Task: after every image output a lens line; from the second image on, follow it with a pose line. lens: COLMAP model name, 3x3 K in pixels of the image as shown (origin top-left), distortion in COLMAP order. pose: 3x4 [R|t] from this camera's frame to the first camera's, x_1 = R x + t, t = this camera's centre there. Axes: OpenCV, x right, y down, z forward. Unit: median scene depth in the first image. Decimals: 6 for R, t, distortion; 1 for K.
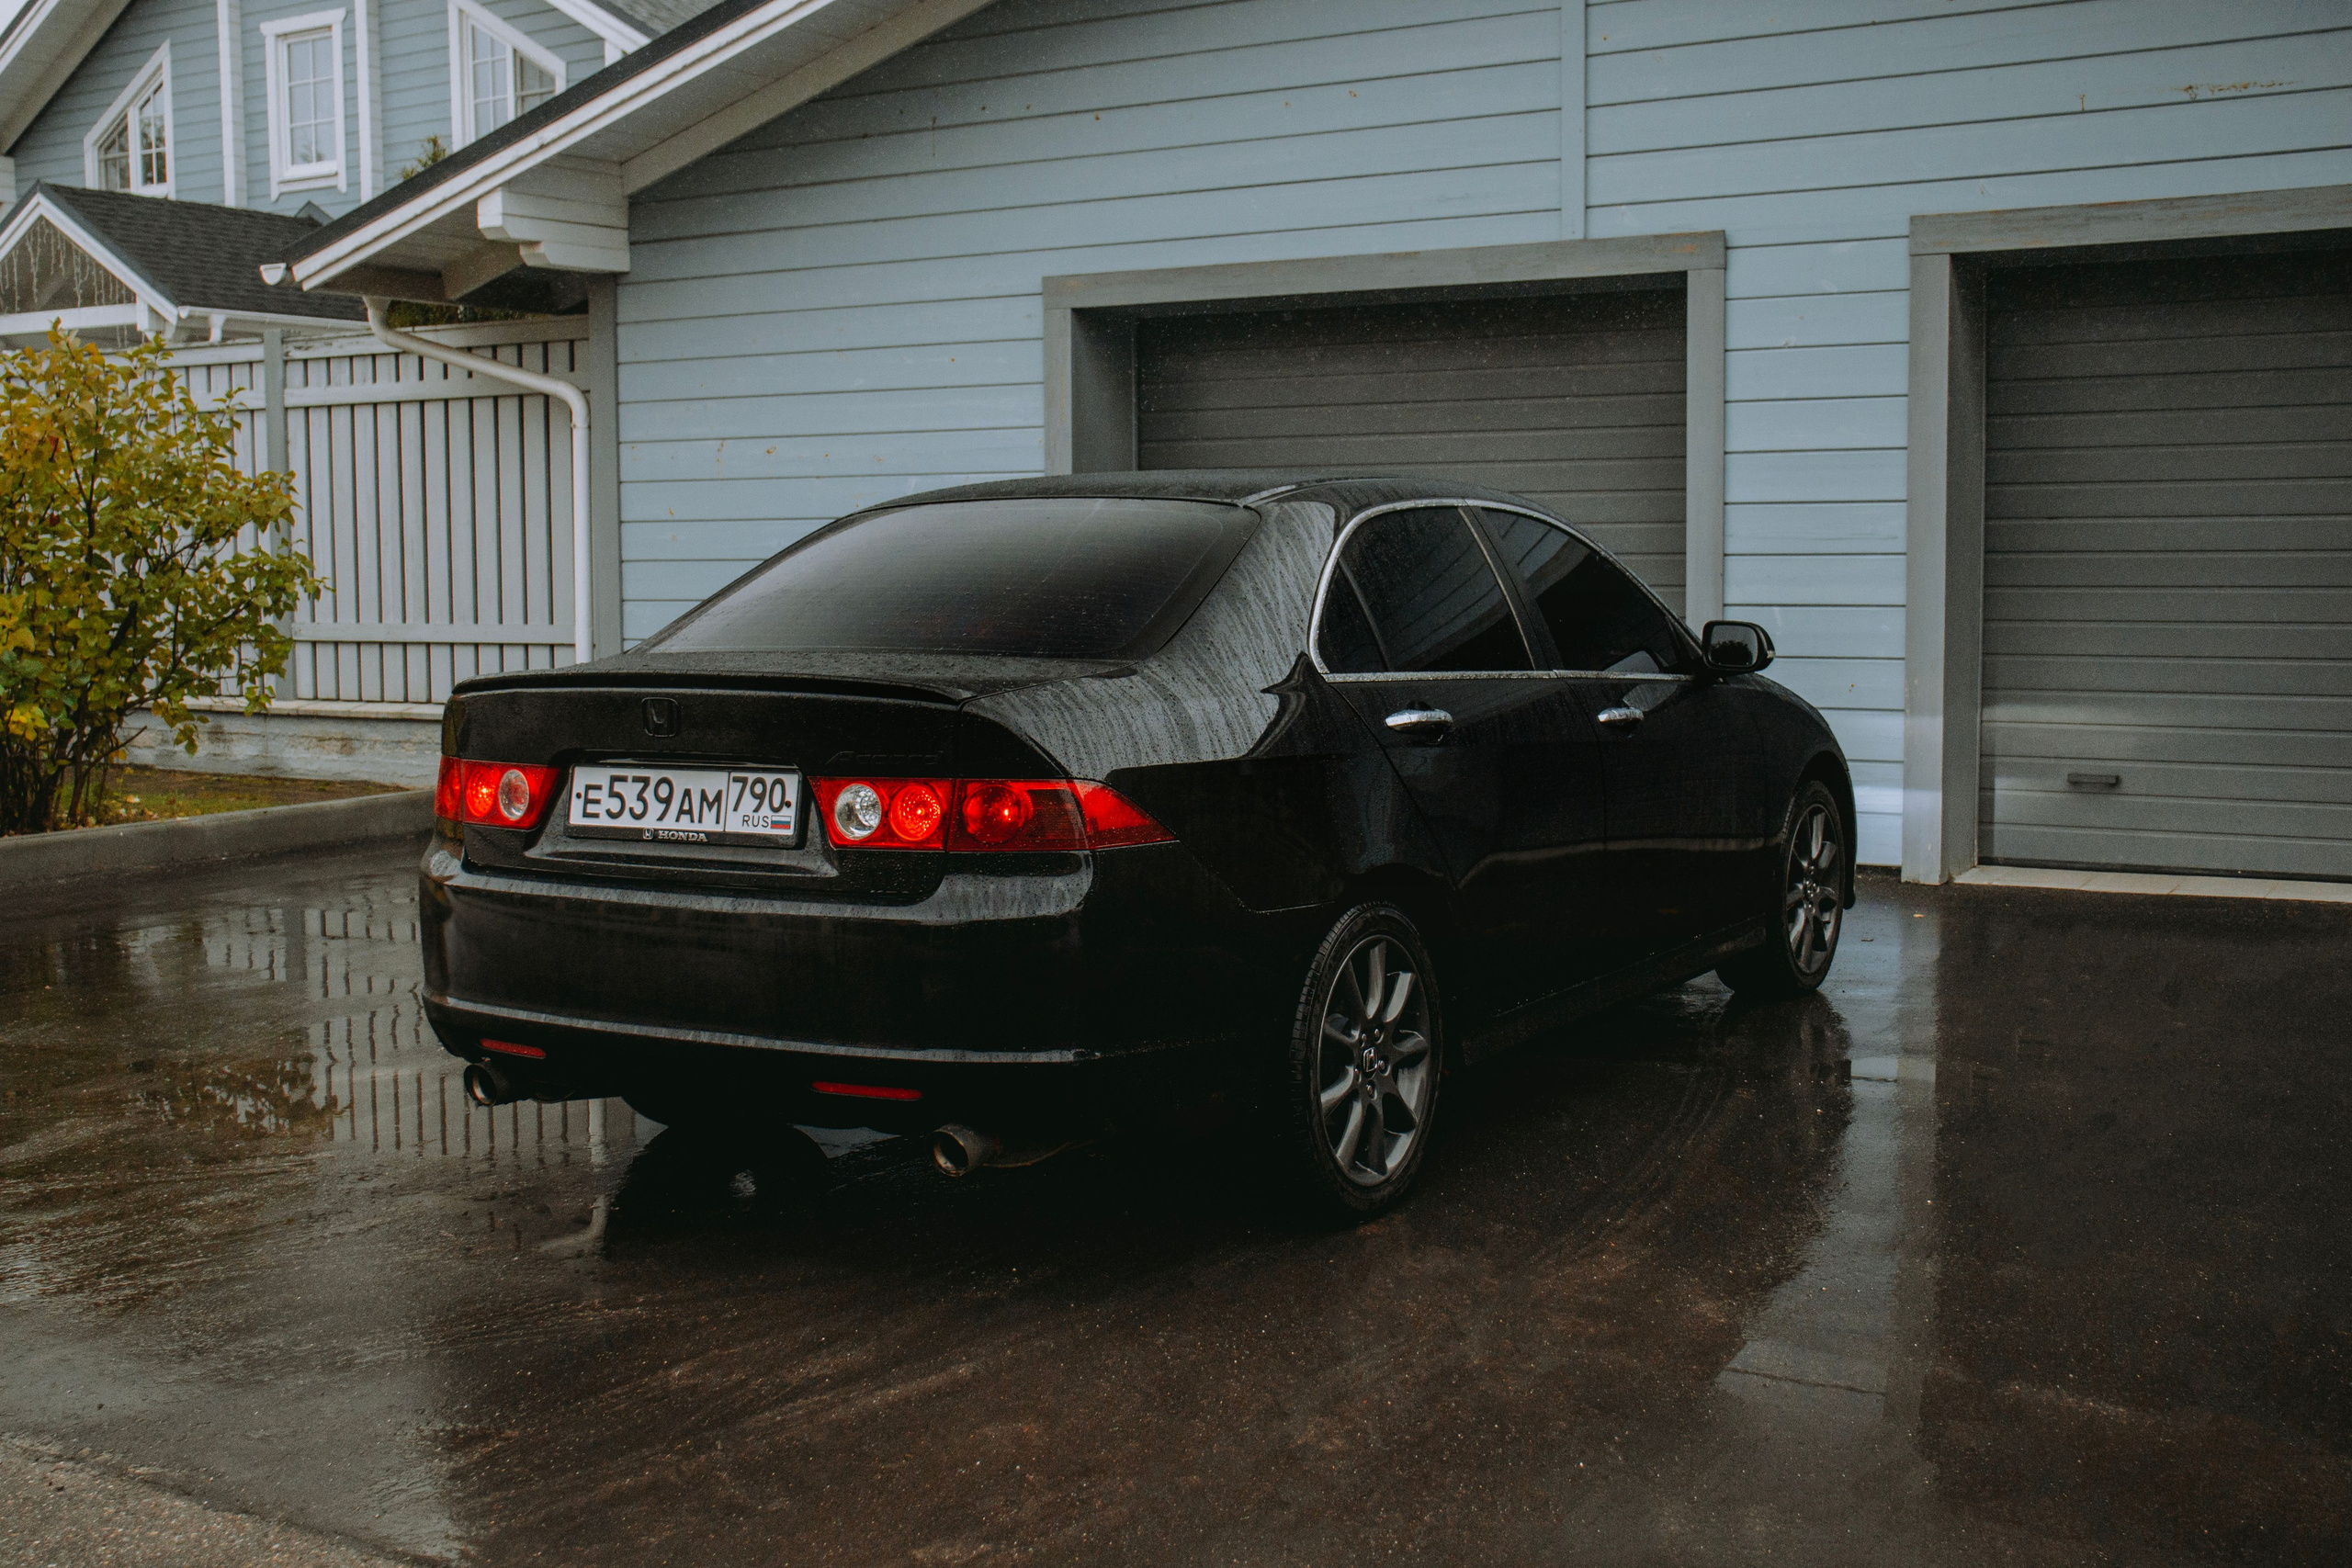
lens RADIAL K [[2602.8, 0, 1176.0], [0, 2602.8, 784.0], [0, 0, 1]] dist [-0.073736, 0.214478]
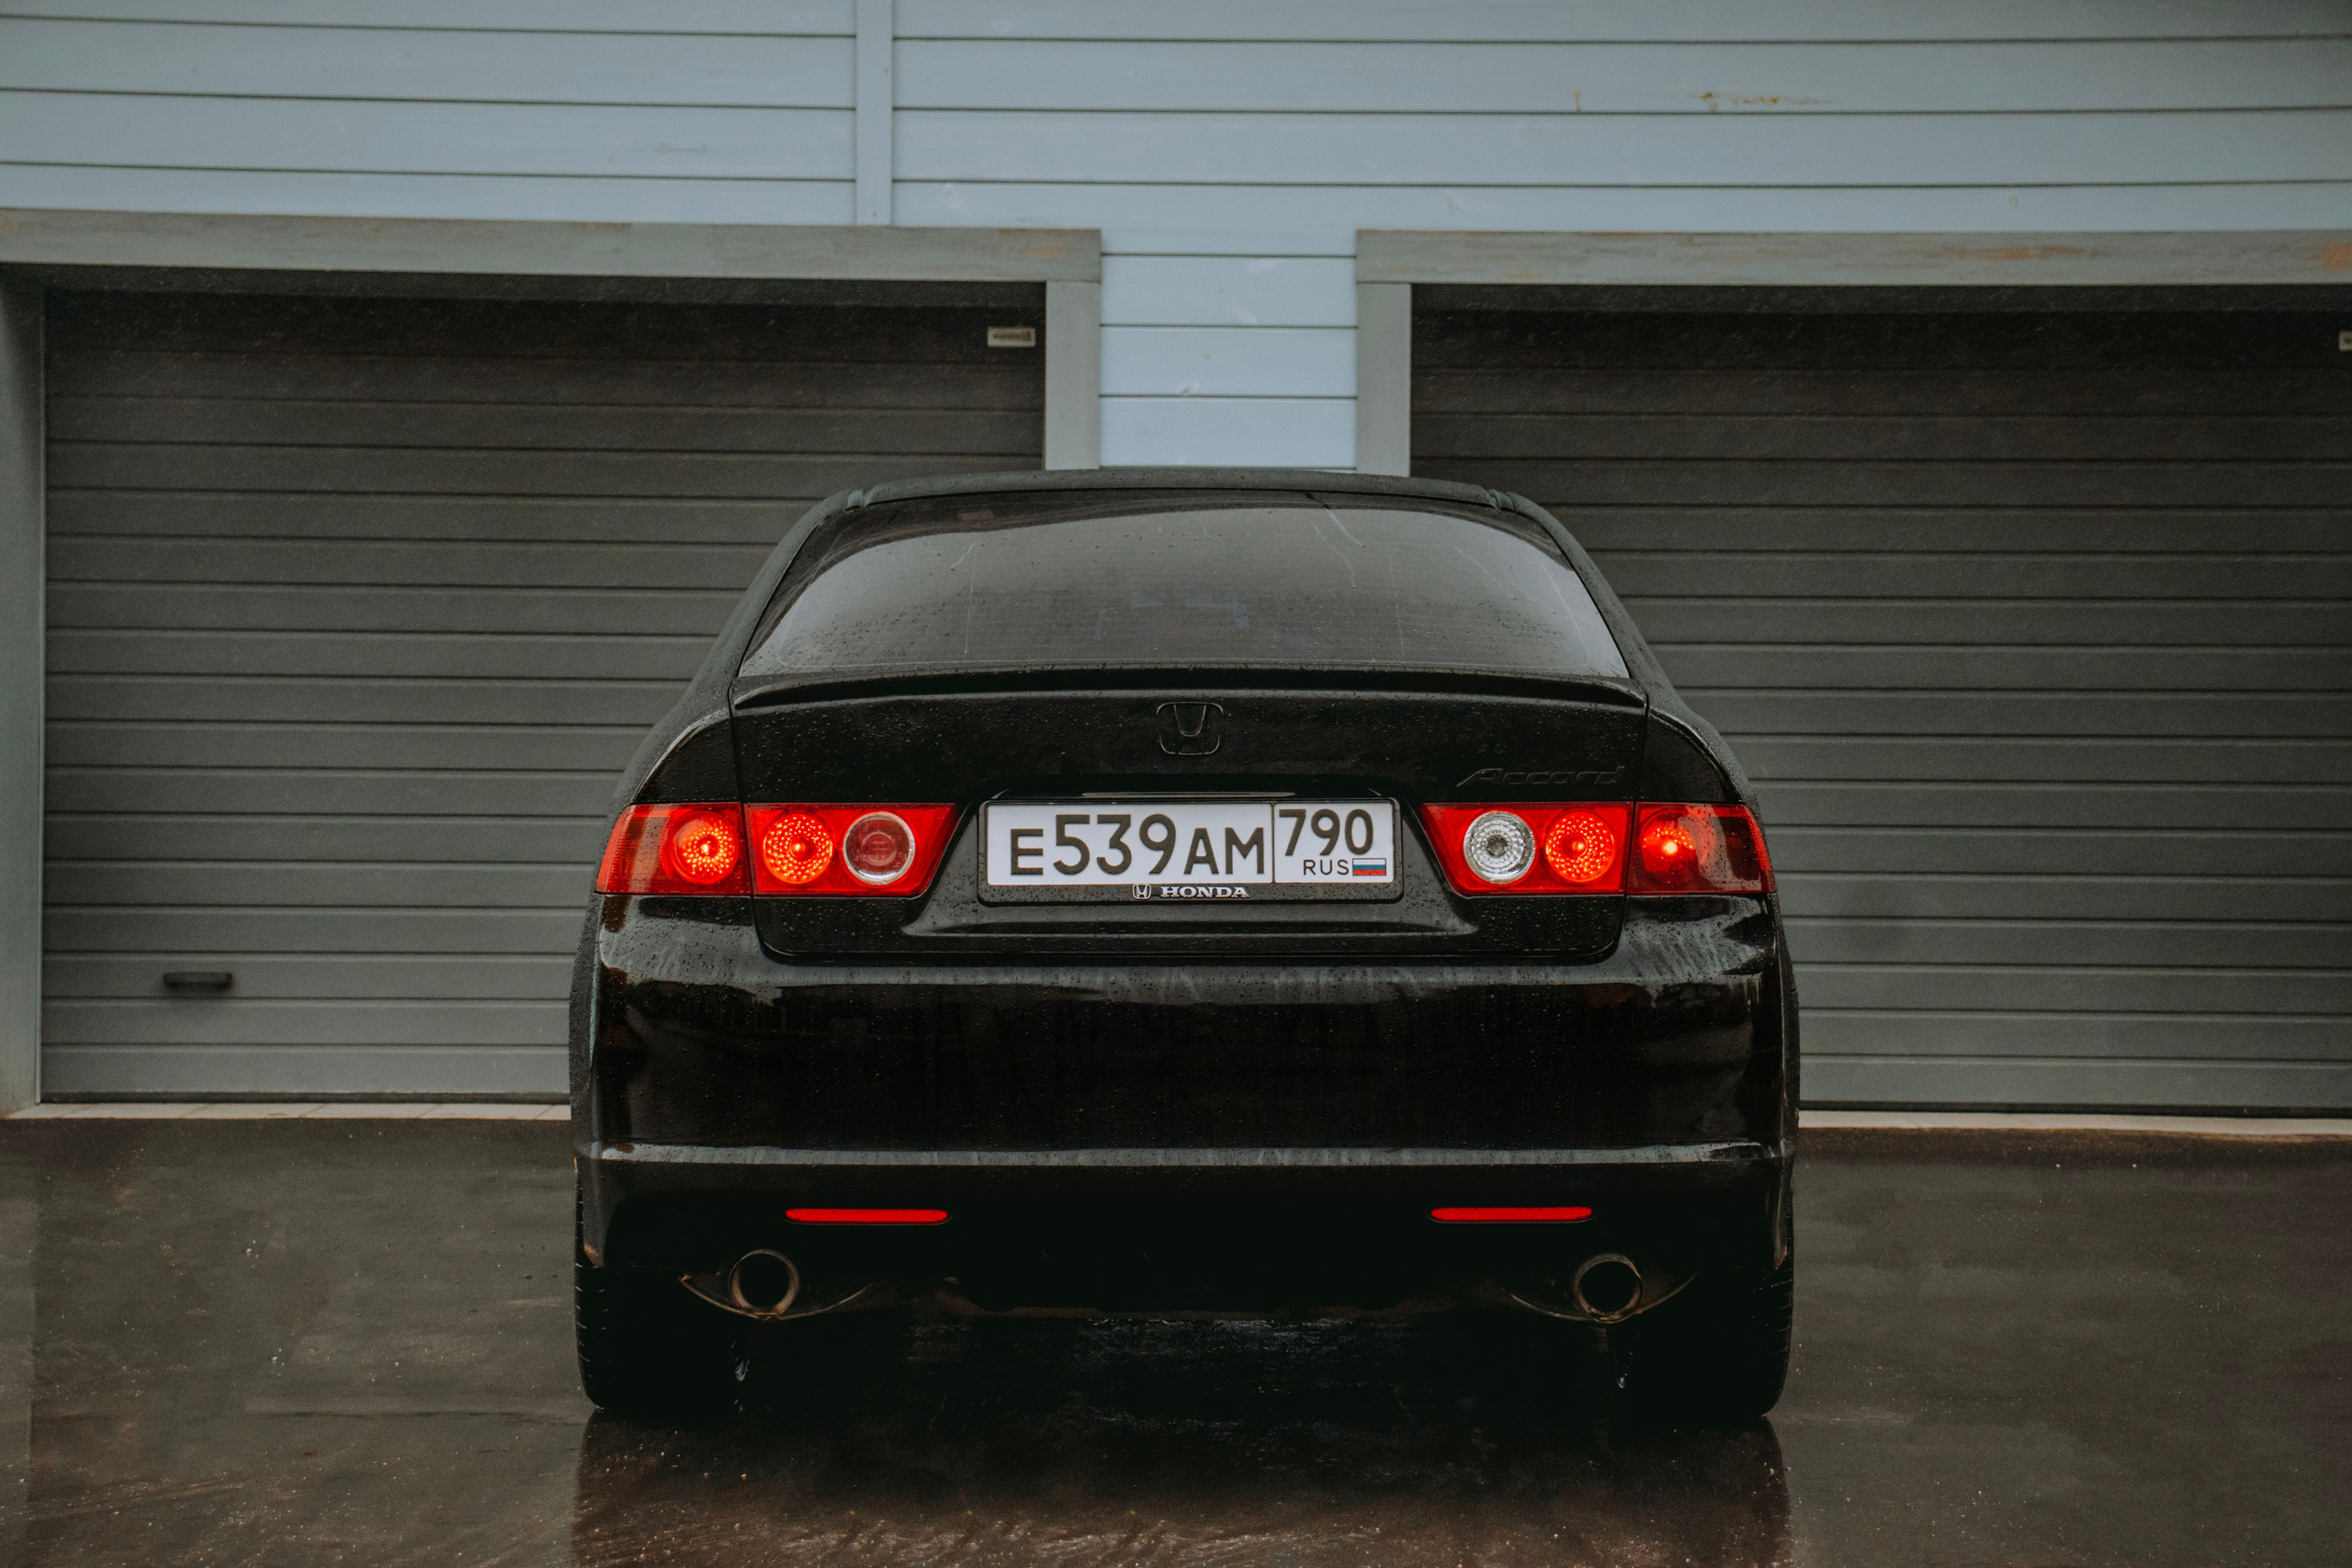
lens RADIAL K [[4315.0, 0, 1176.0], [0, 4315.0, 784.0], [0, 0, 1]] dist [0.212269, 0.148580]
pose [[0.850837, 0.017150, 0.525150, -0.420828], [0.034034, 0.995569, -0.087655, 0.048404], [-0.524326, 0.092453, 0.846483, -0.017027]]
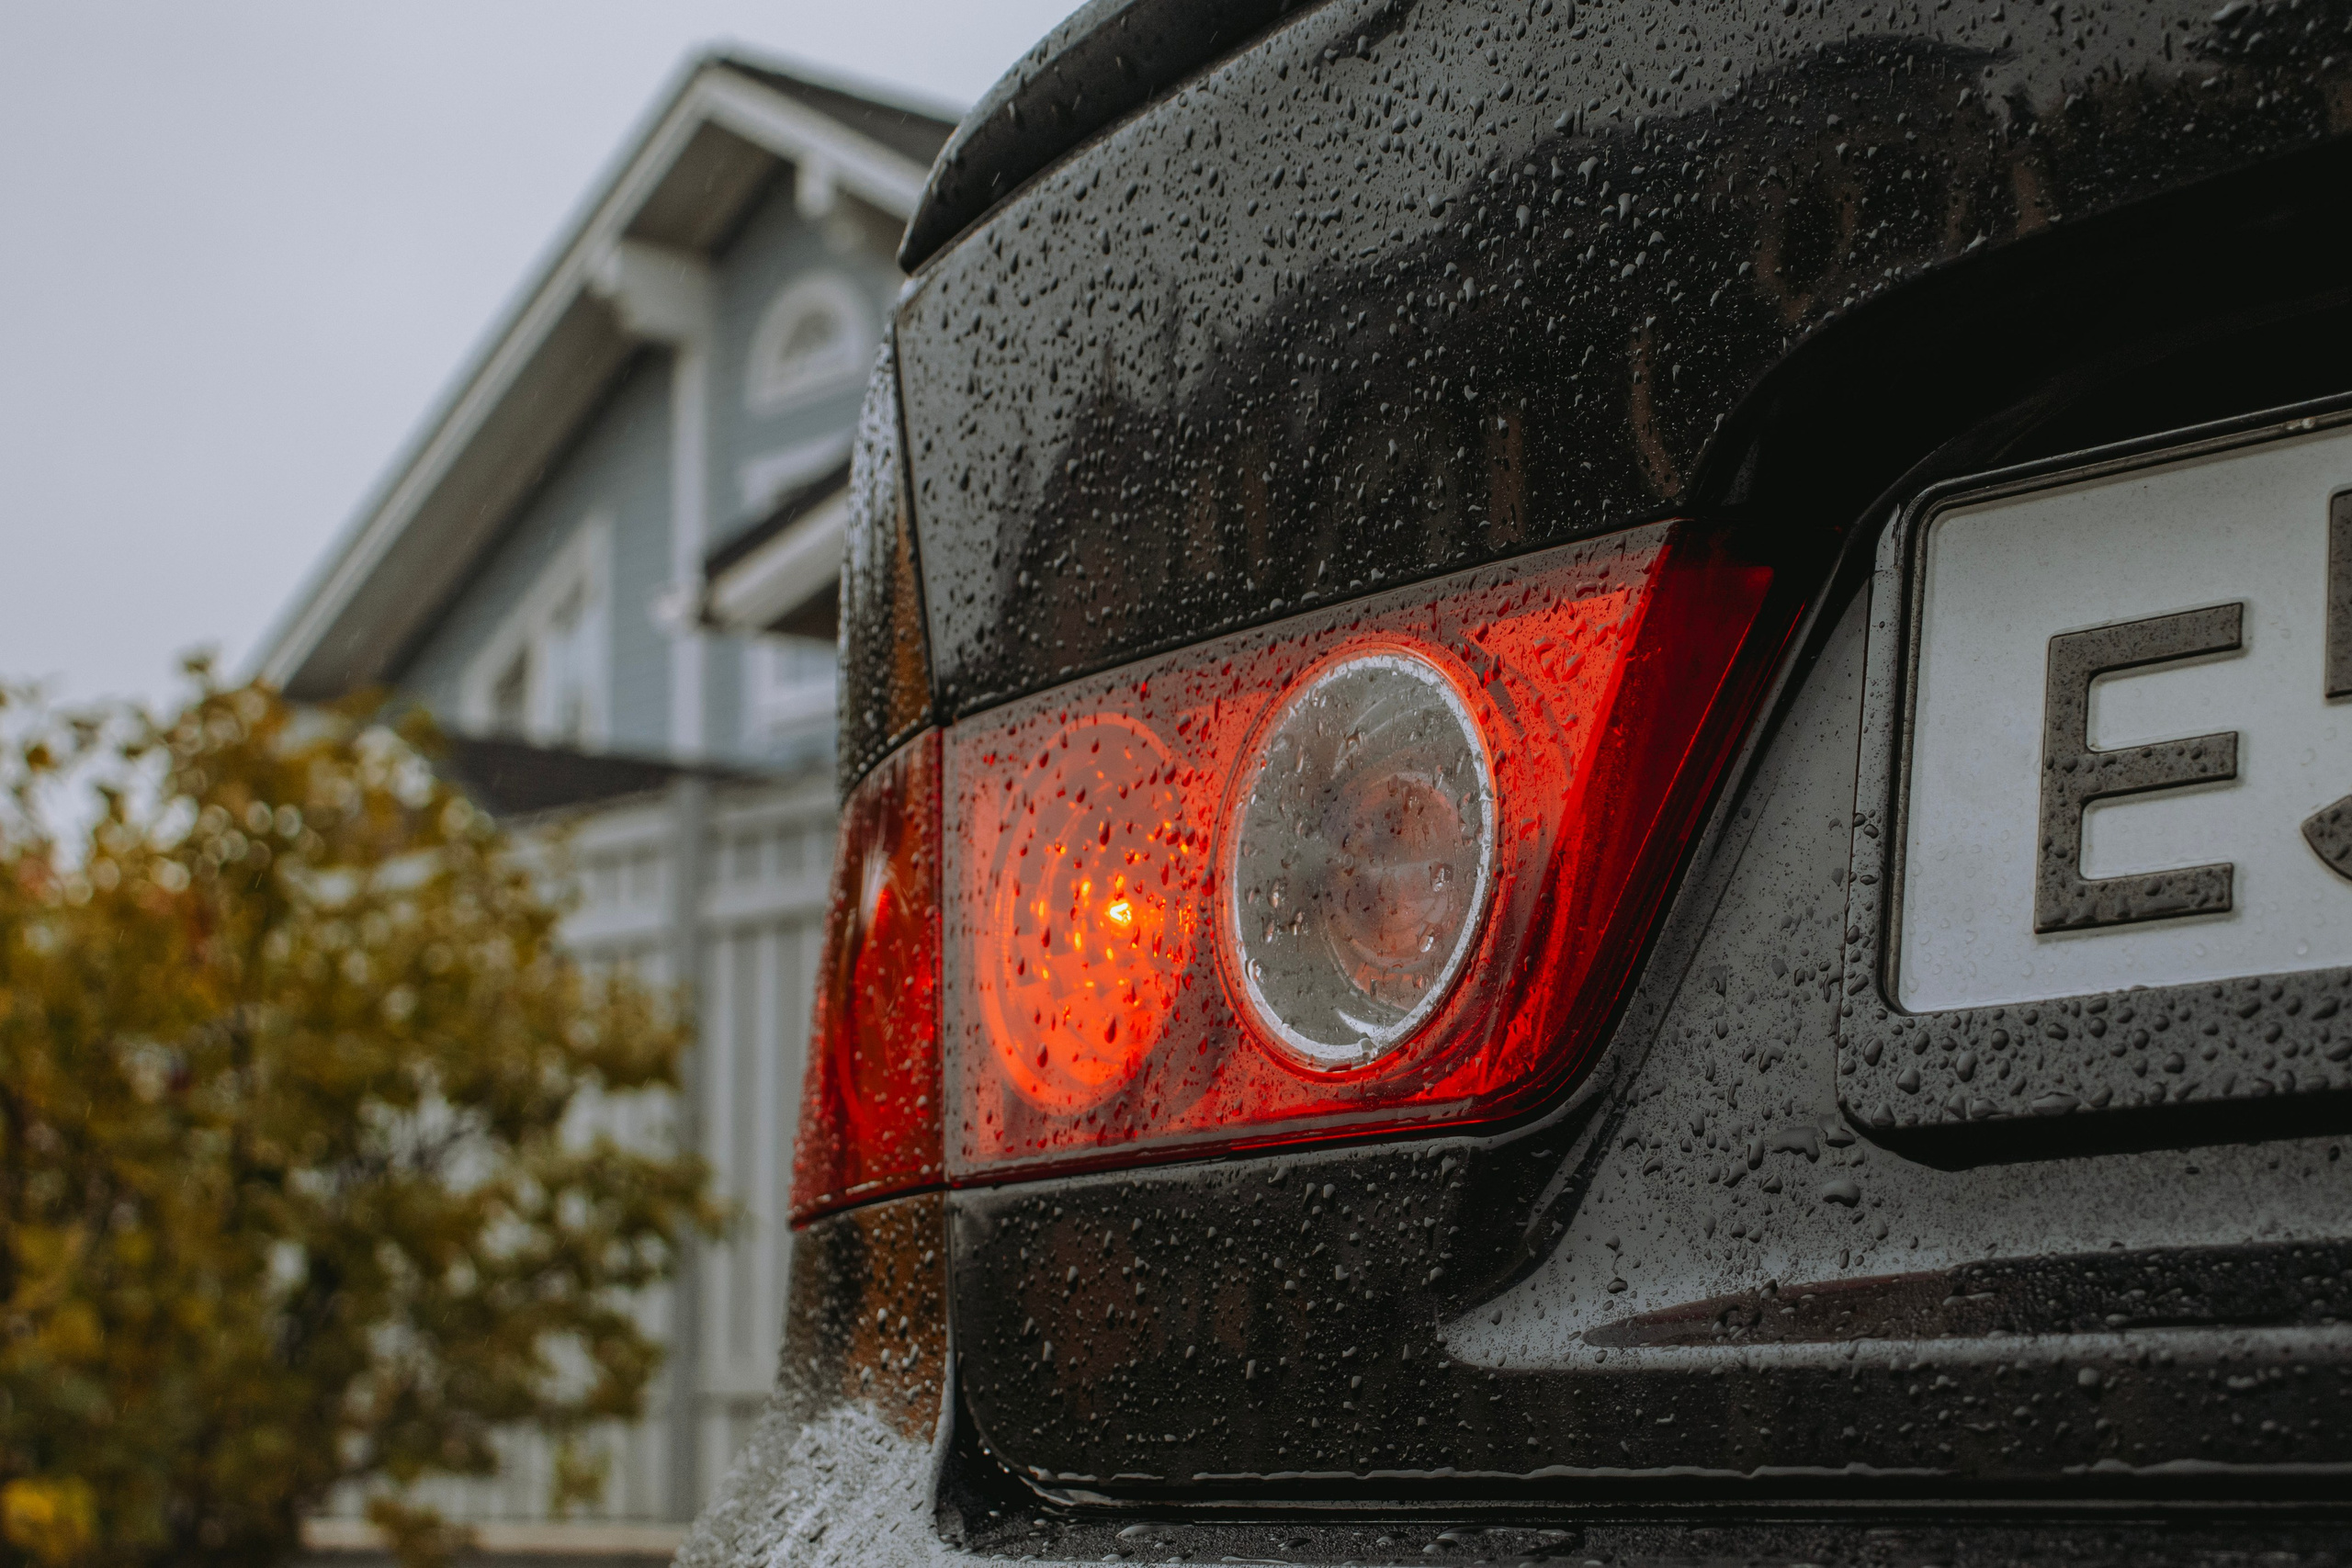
lens RADIAL K [[4020.5, 0, 1176.0], [0, 4020.5, 784.0], [0, 0, 1]] dist [0.170261, 0.044730]
pose [[0.972265, -0.041661, -0.230143, -0.116094], [-0.016546, 0.969290, -0.245364, 0.024561], [0.233297, 0.242366, 0.941717, 0.431812]]
